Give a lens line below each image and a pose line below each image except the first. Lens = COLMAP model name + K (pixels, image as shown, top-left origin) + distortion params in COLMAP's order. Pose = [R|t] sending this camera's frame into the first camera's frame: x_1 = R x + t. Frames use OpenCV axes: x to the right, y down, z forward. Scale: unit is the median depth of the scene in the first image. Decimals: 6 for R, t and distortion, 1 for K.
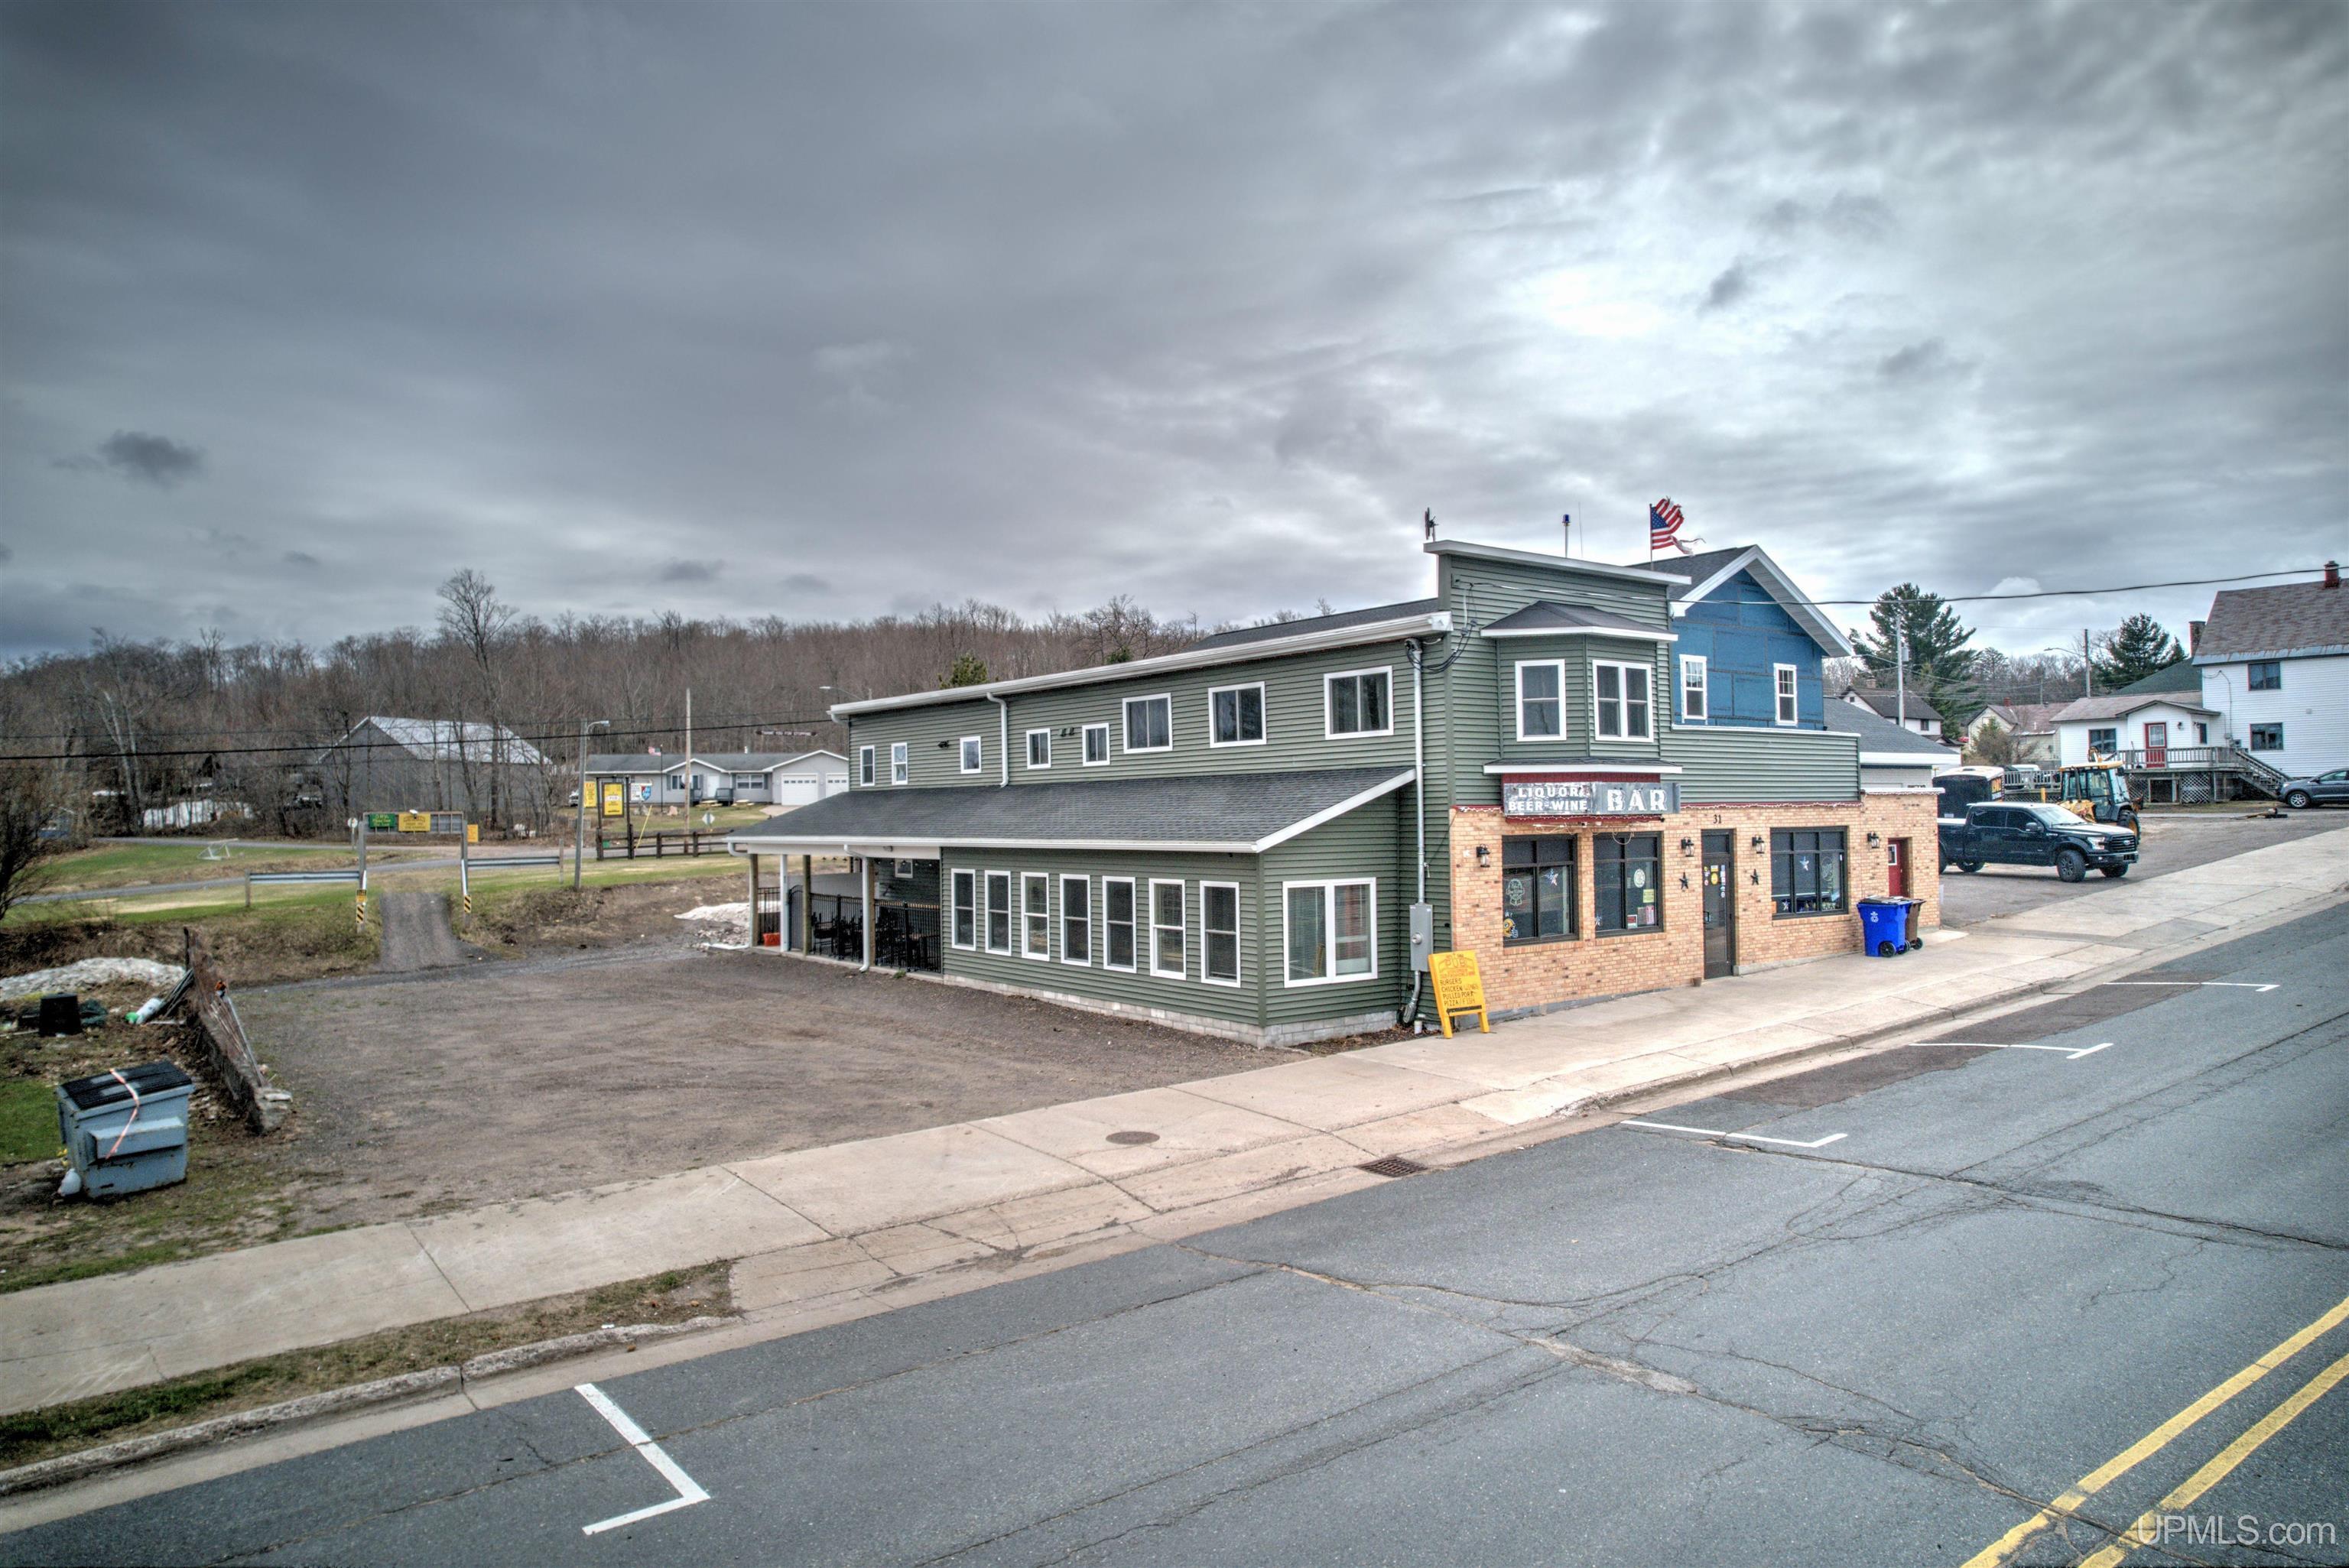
lens RADIAL K [[1495.6, 0, 1167.5], [0, 1495.6, 767.5], [0, 0, 1]] dist [-0.058352, 0.043366]
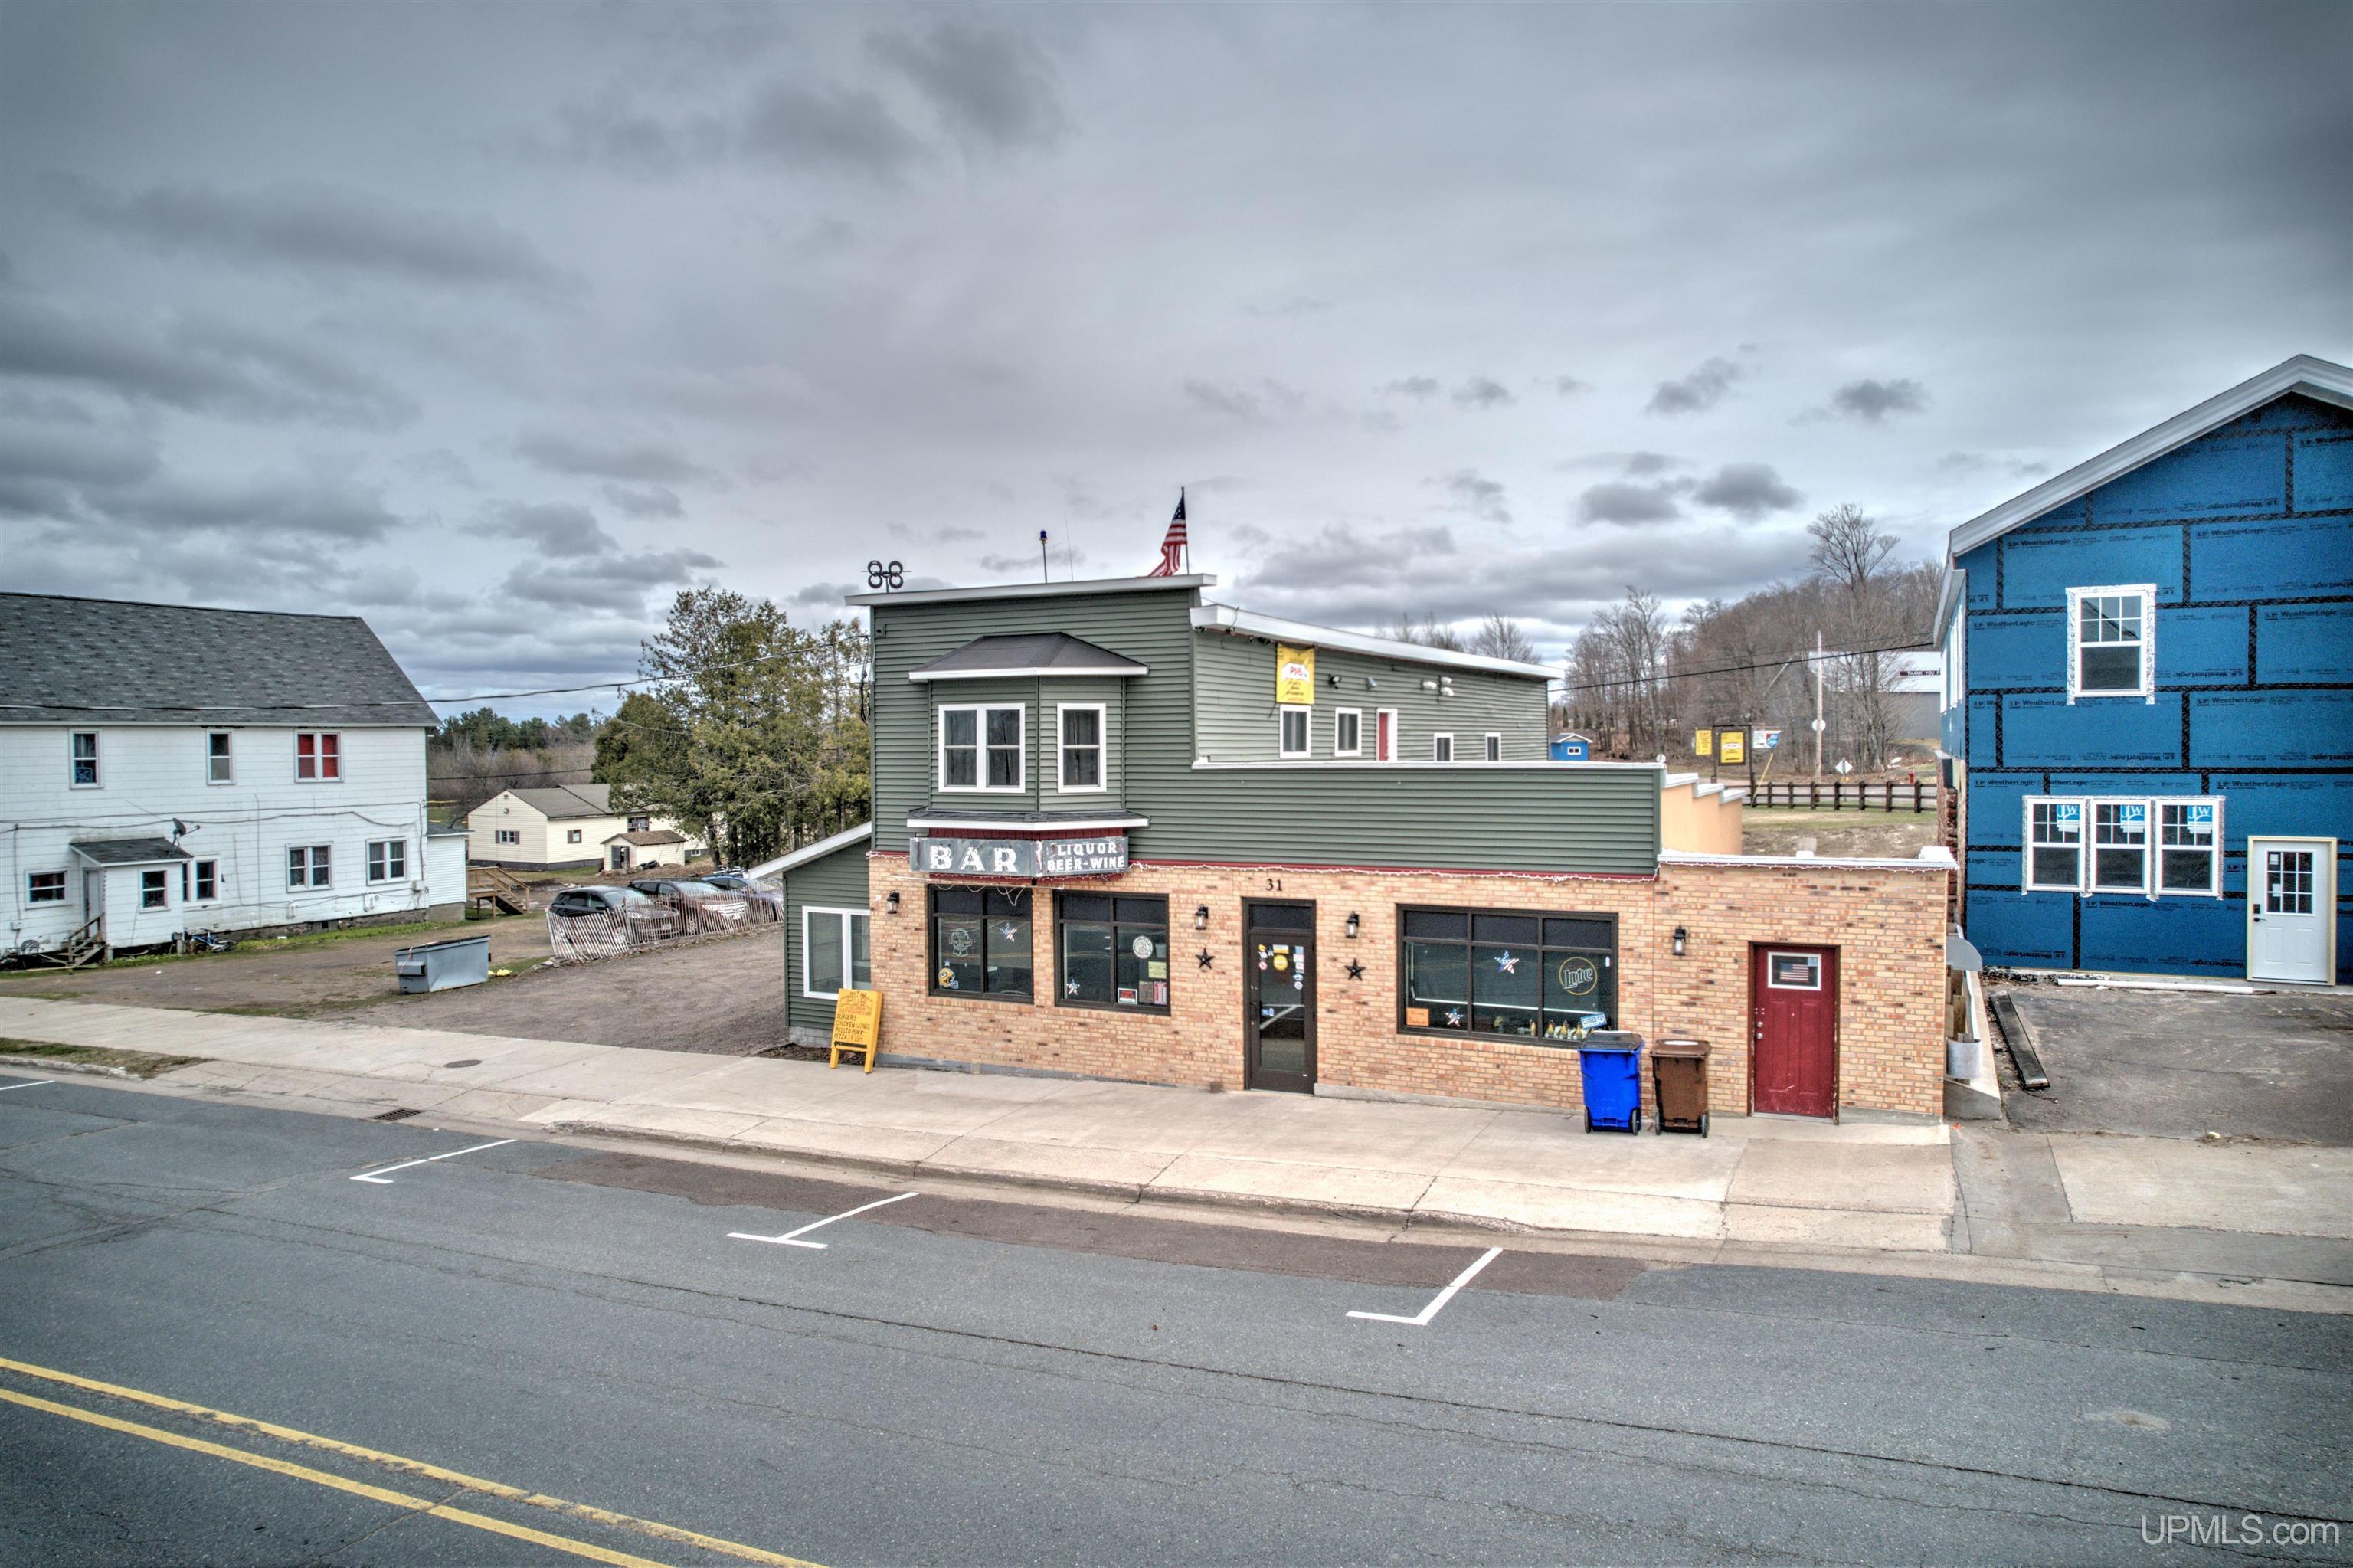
lens RADIAL K [[1488.6, 0, 1183.0], [0, 1488.6, 771.9], [0, 0, 1]] dist [-0.038997, 0.000398]
pose [[0.458222, 0.027735, -0.888405, 1.092211], [0.030639, 0.998426, 0.046973, -0.064387], [0.888309, -0.048744, 0.456651, 0.653873]]
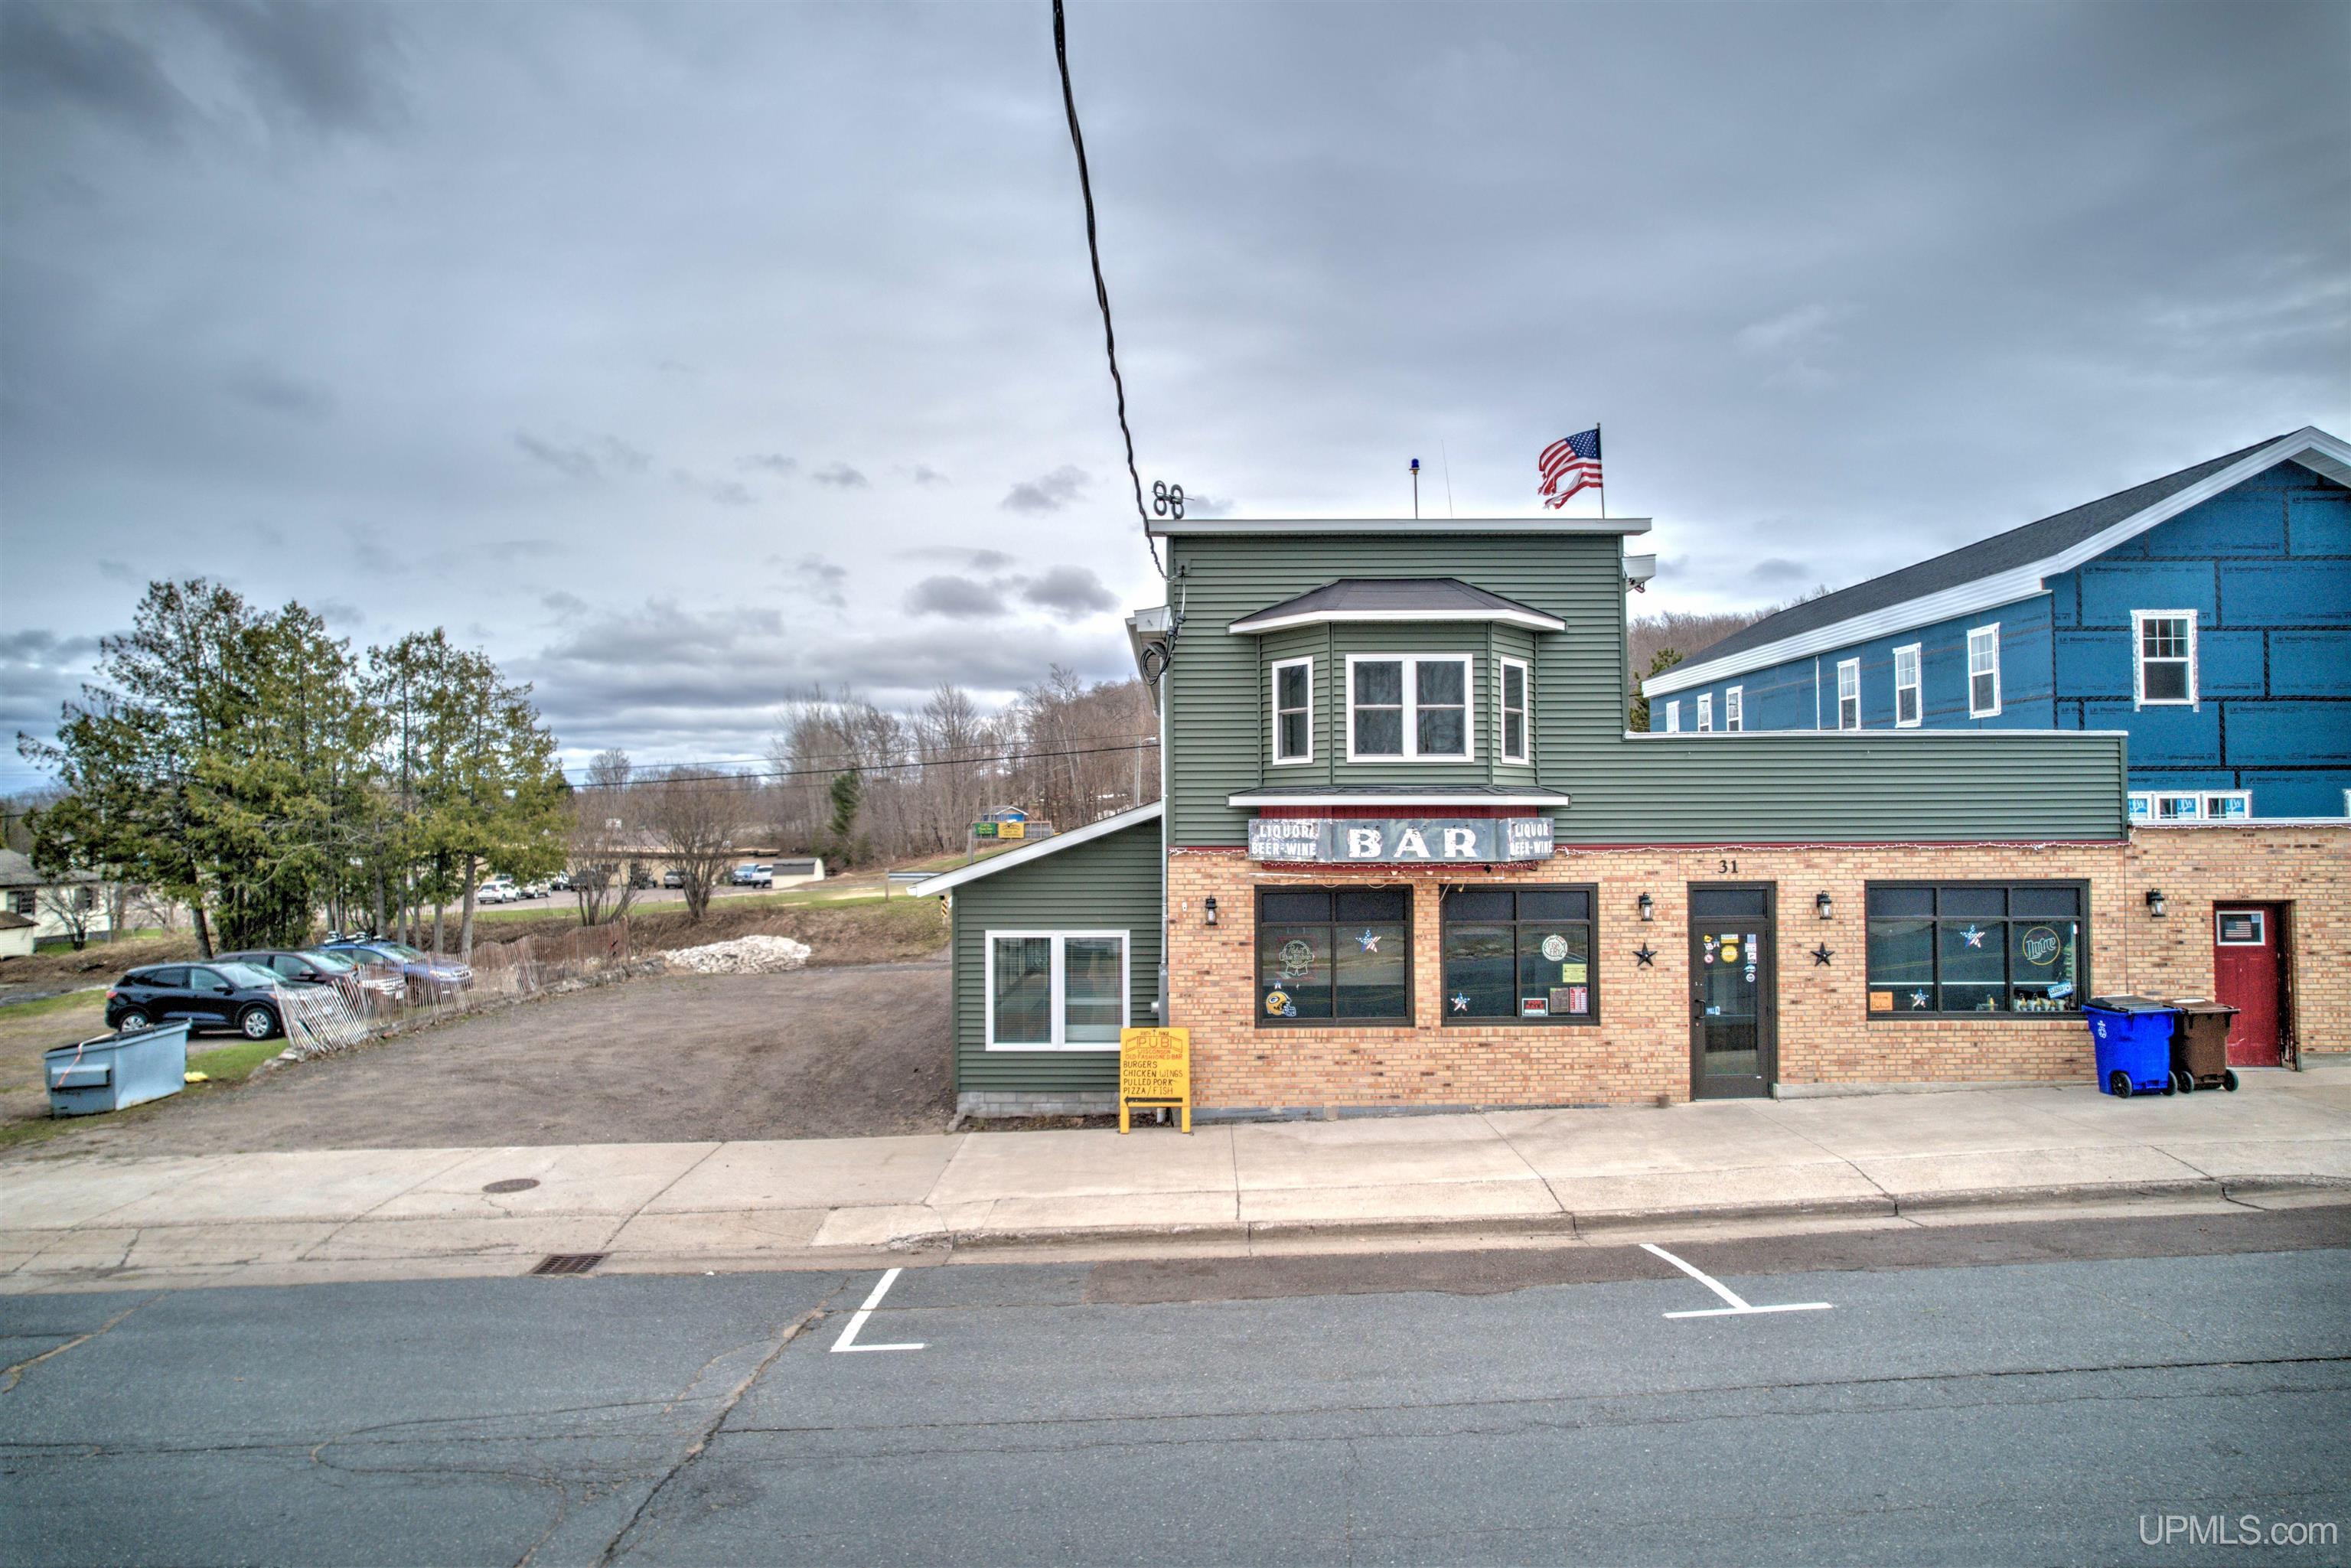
lens RADIAL K [[1495.6, 0, 1188.6], [0, 1495.6, 772.2], [0, 0, 1]] dist [-0.075473, 0.073125]
pose [[0.802580, -0.011323, -0.596437, 0.617197], [0.014370, 0.999897, 0.000354, -0.013572], [0.596371, -0.008855, 0.802660, 0.323428]]
